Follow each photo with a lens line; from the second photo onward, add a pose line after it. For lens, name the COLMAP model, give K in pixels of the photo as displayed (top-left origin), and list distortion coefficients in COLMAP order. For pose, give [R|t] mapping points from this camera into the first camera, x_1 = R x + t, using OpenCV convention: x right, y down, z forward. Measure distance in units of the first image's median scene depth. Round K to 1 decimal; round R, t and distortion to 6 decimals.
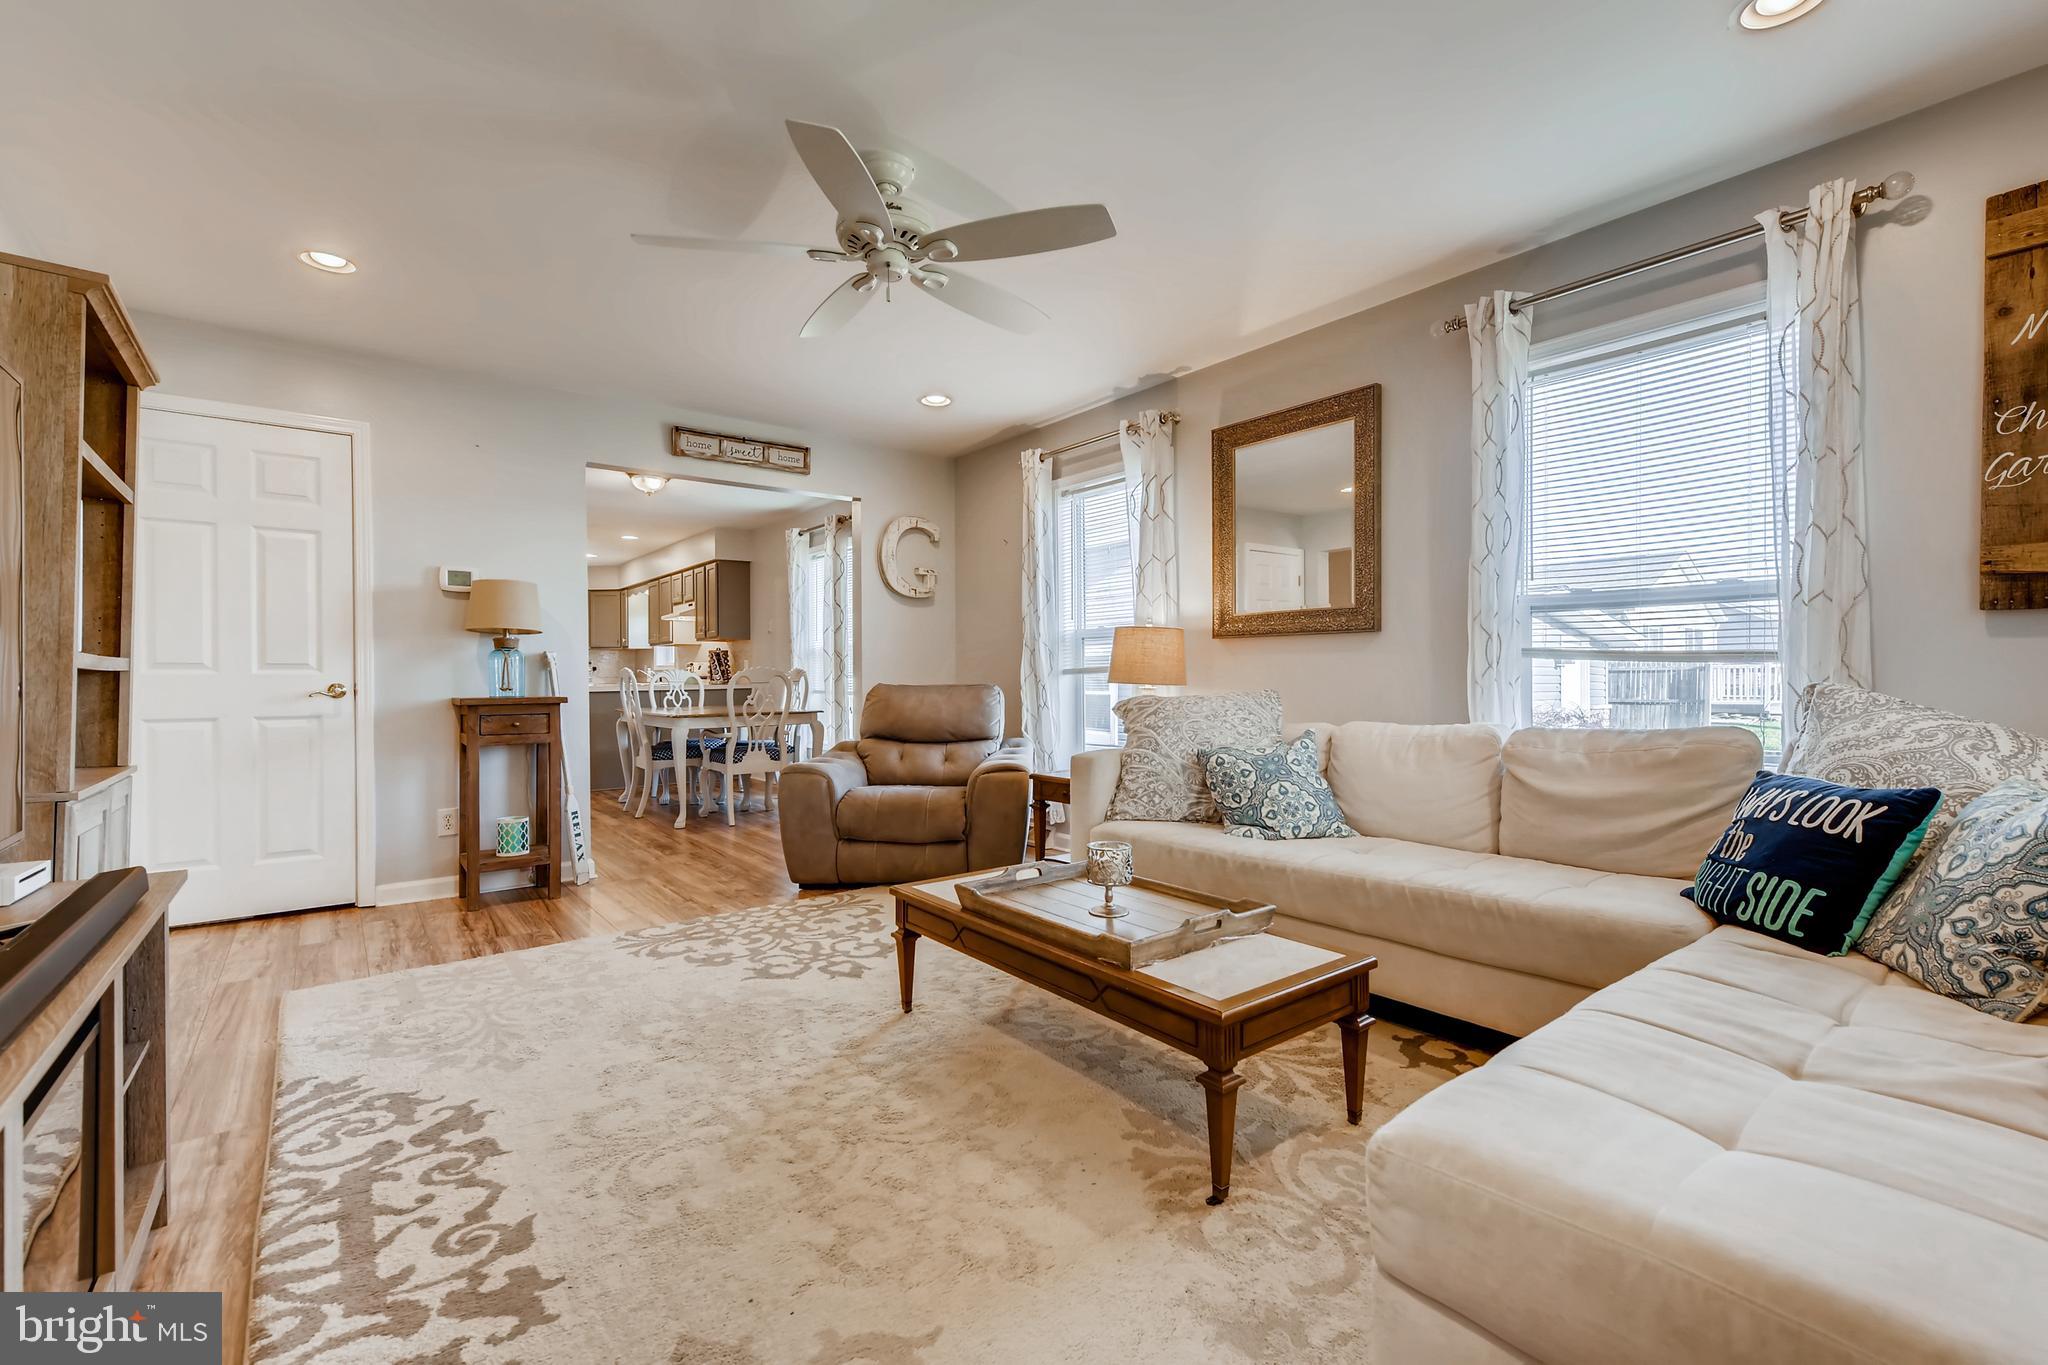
lens RADIAL K [[868.9, 0, 1029.6], [0, 868.9, 680.7], [0, 0, 1]] dist [0.015891, -0.006497]
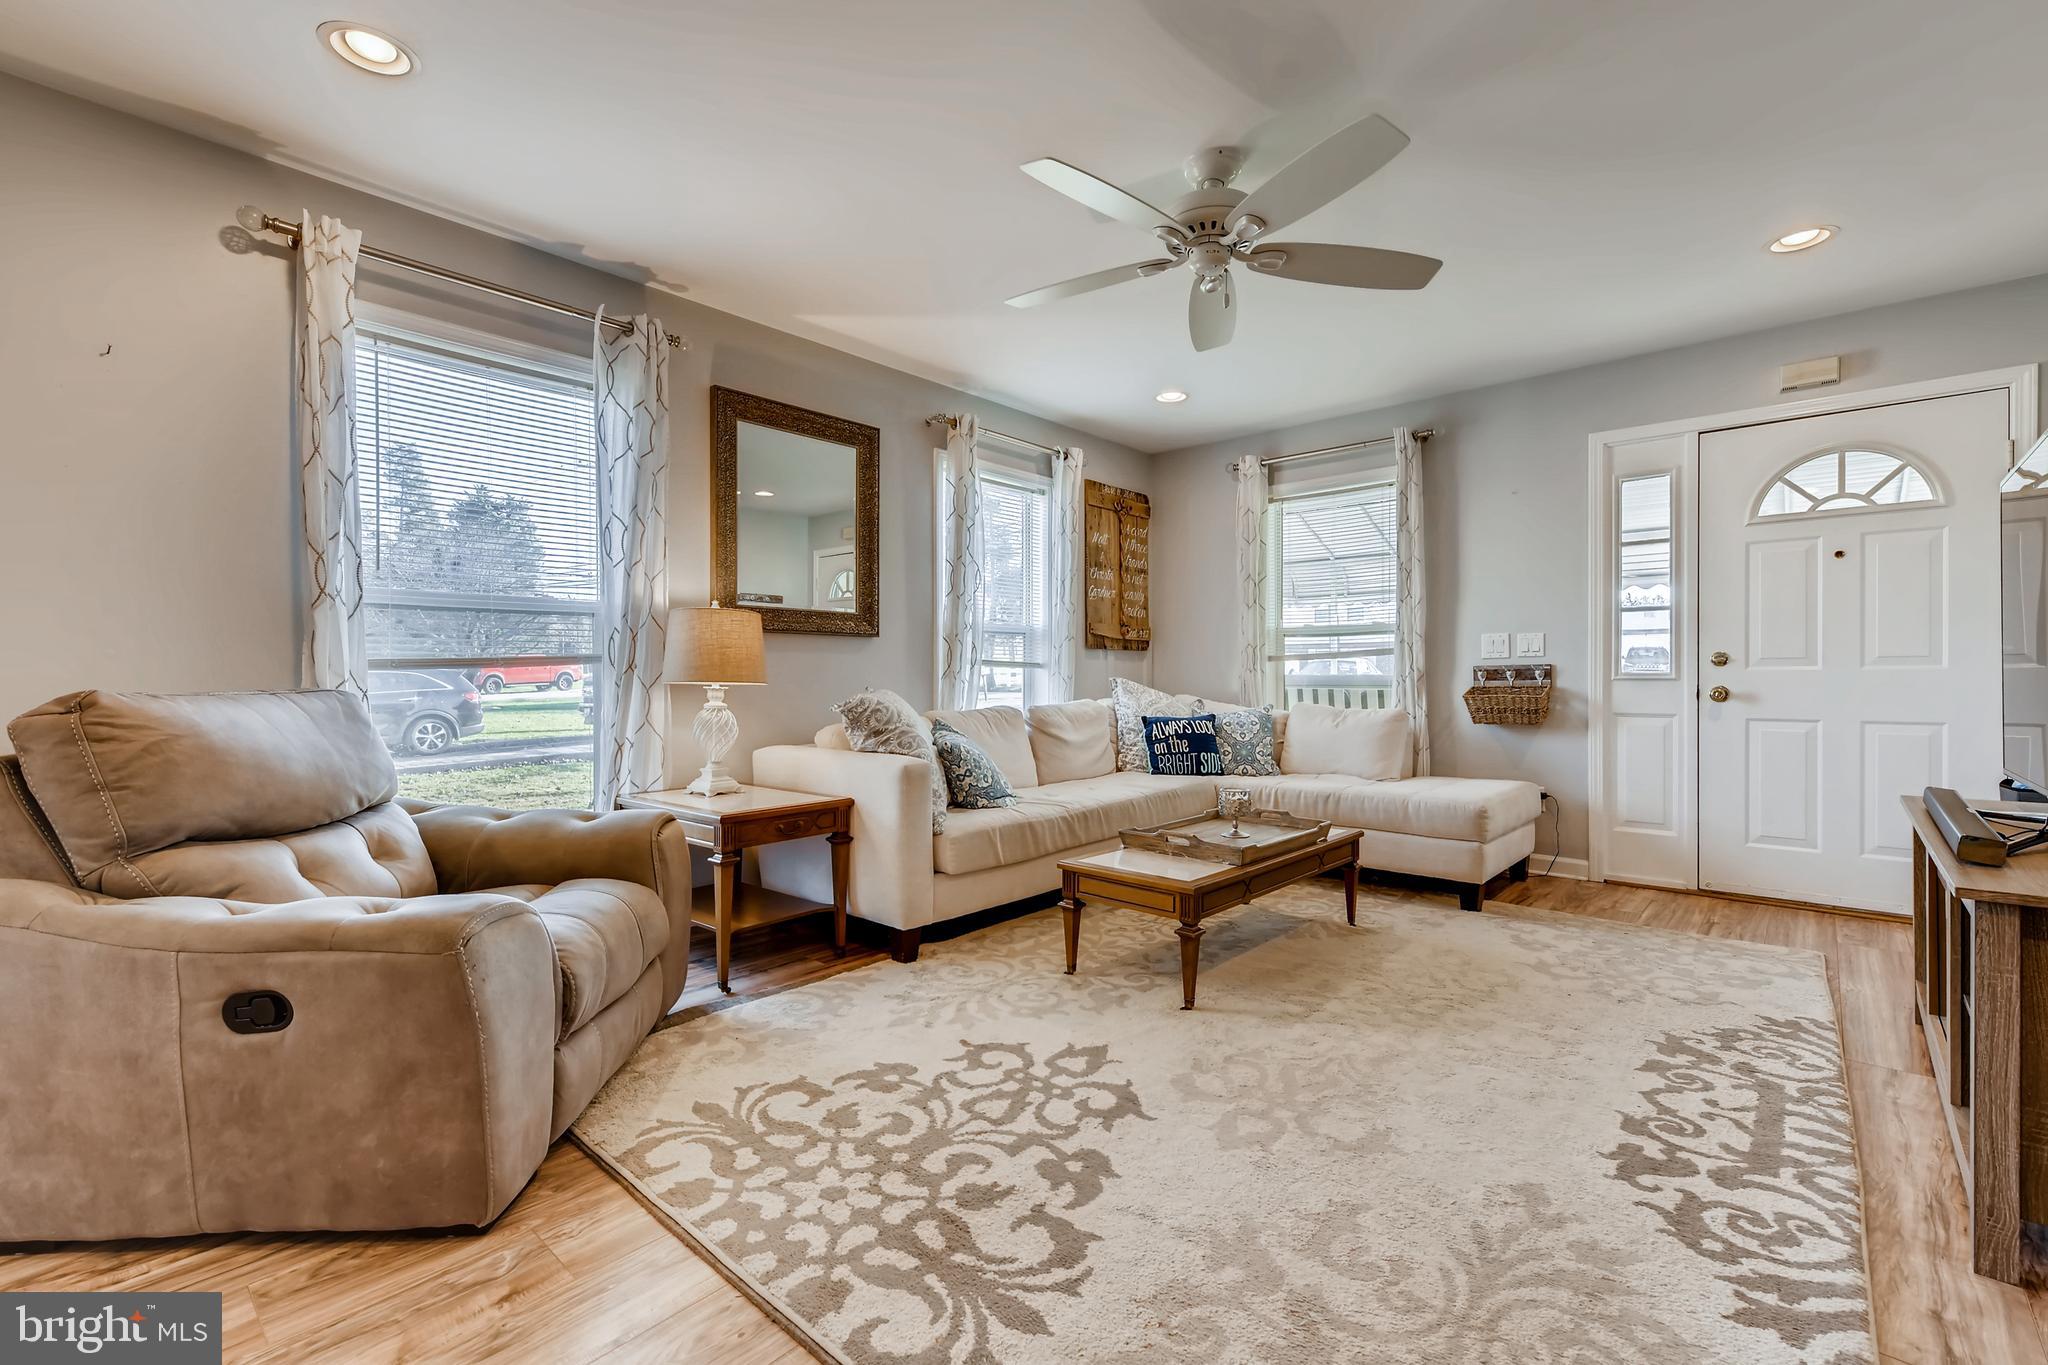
lens RADIAL K [[868.9, 0, 1029.6], [0, 868.9, 680.7], [0, 0, 1]] dist [0.015891, -0.006497]
pose [[-0.162754, -0.002413, 0.986664, -1.390199], [0.007464, 0.999965, 0.003677, -0.000127], [-0.986638, 0.007963, -0.162730, 1.703728]]
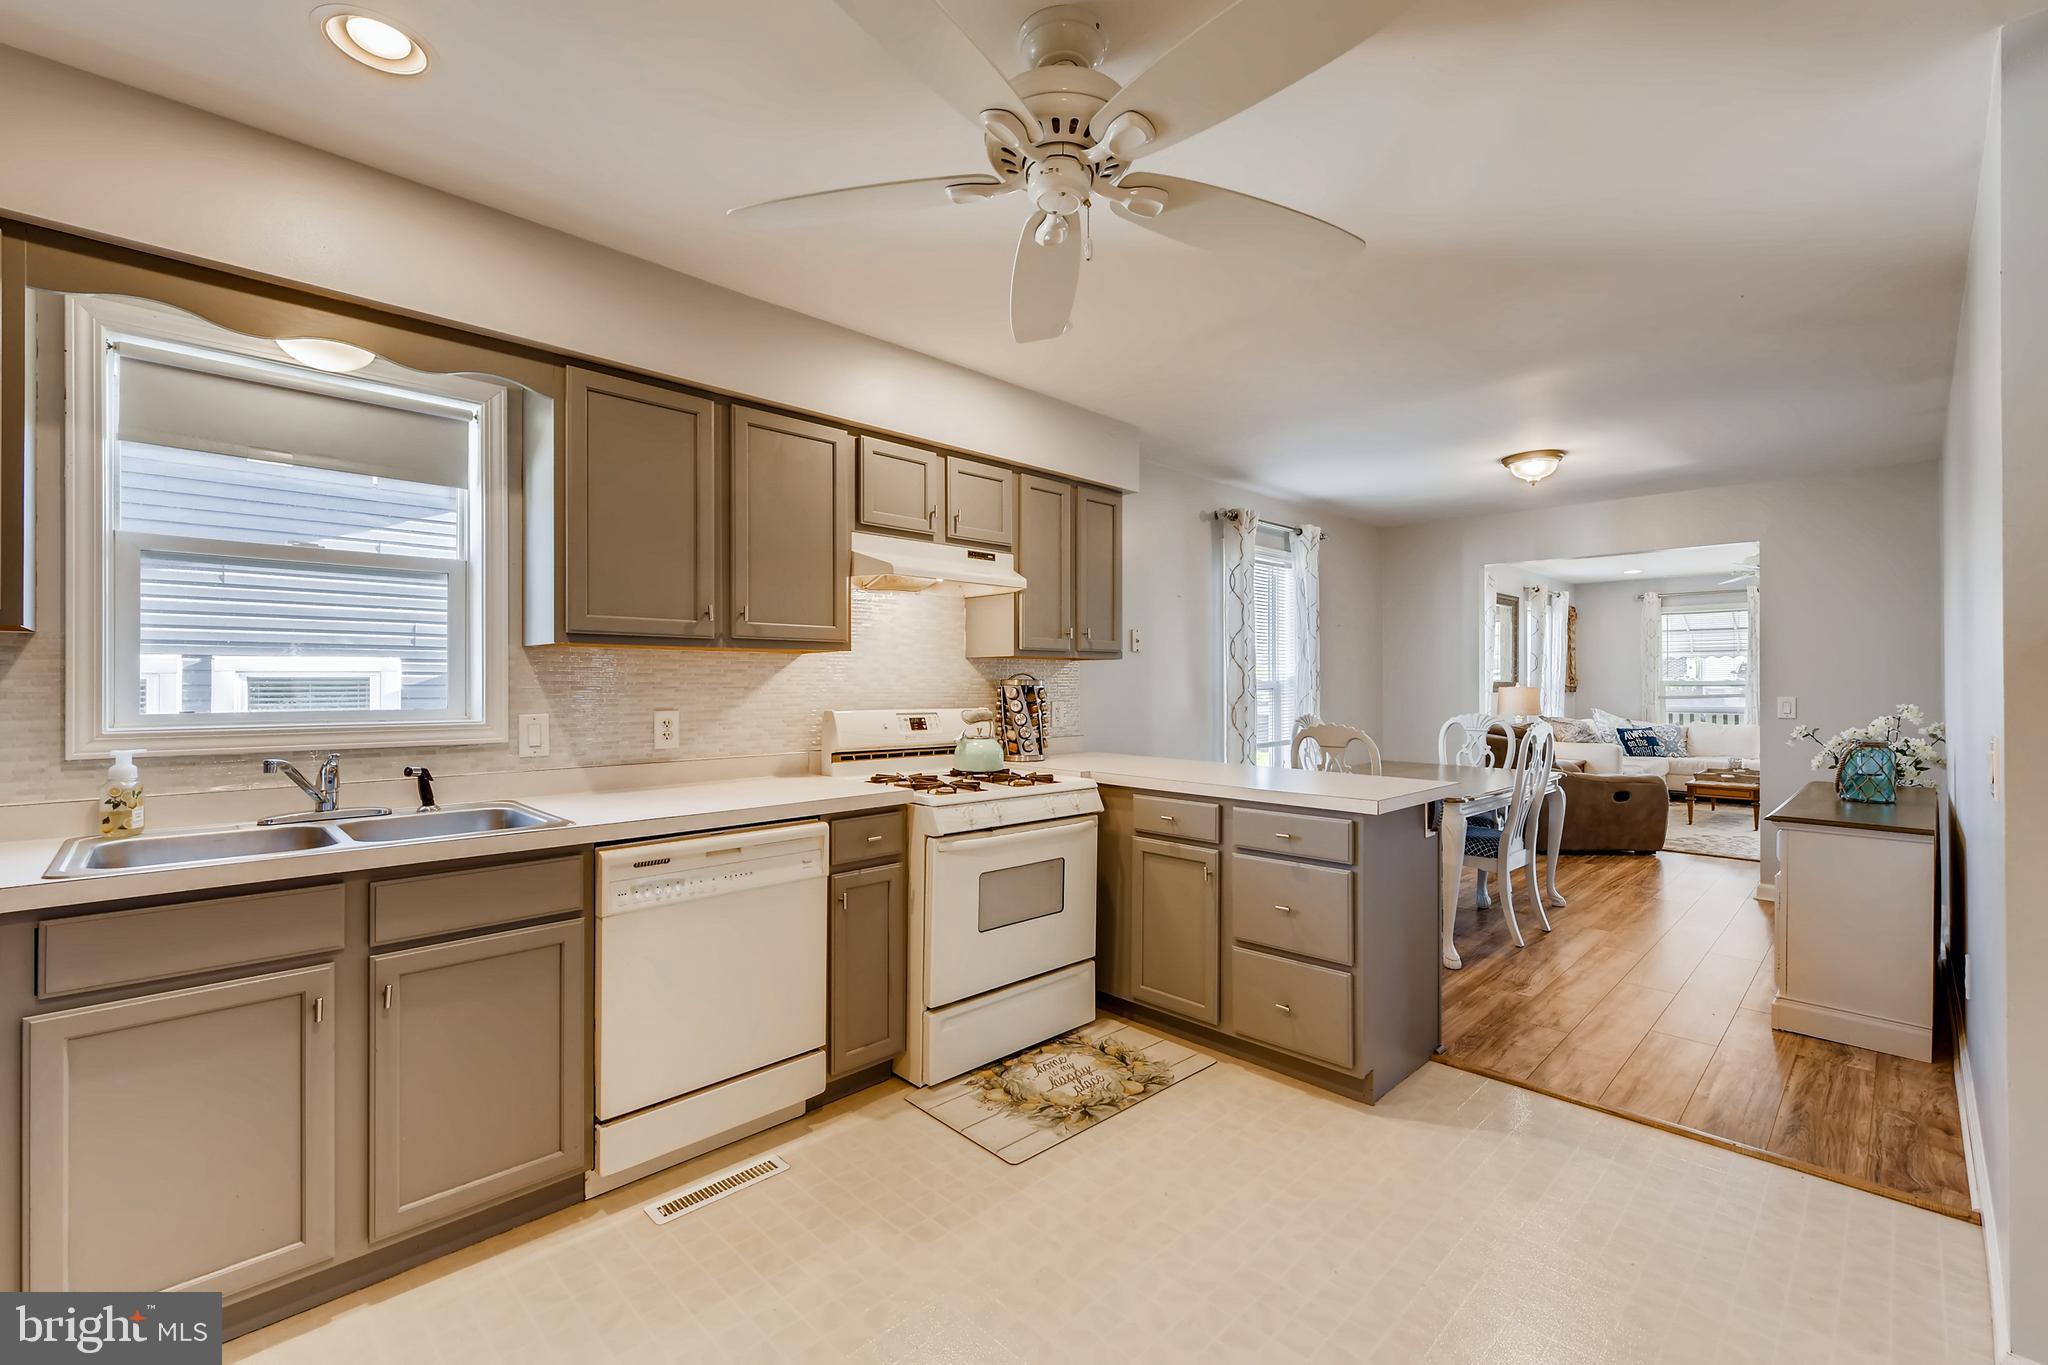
lens RADIAL K [[868.9, 0, 1029.6], [0, 868.9, 680.7], [0, 0, 1]] dist [0.015891, -0.006497]
pose [[-0.110624, 0.006685, 0.993840, -3.517872], [0.008504, 0.999947, -0.005780, -0.151905], [-0.993826, 0.007813, -0.110675, 4.730727]]
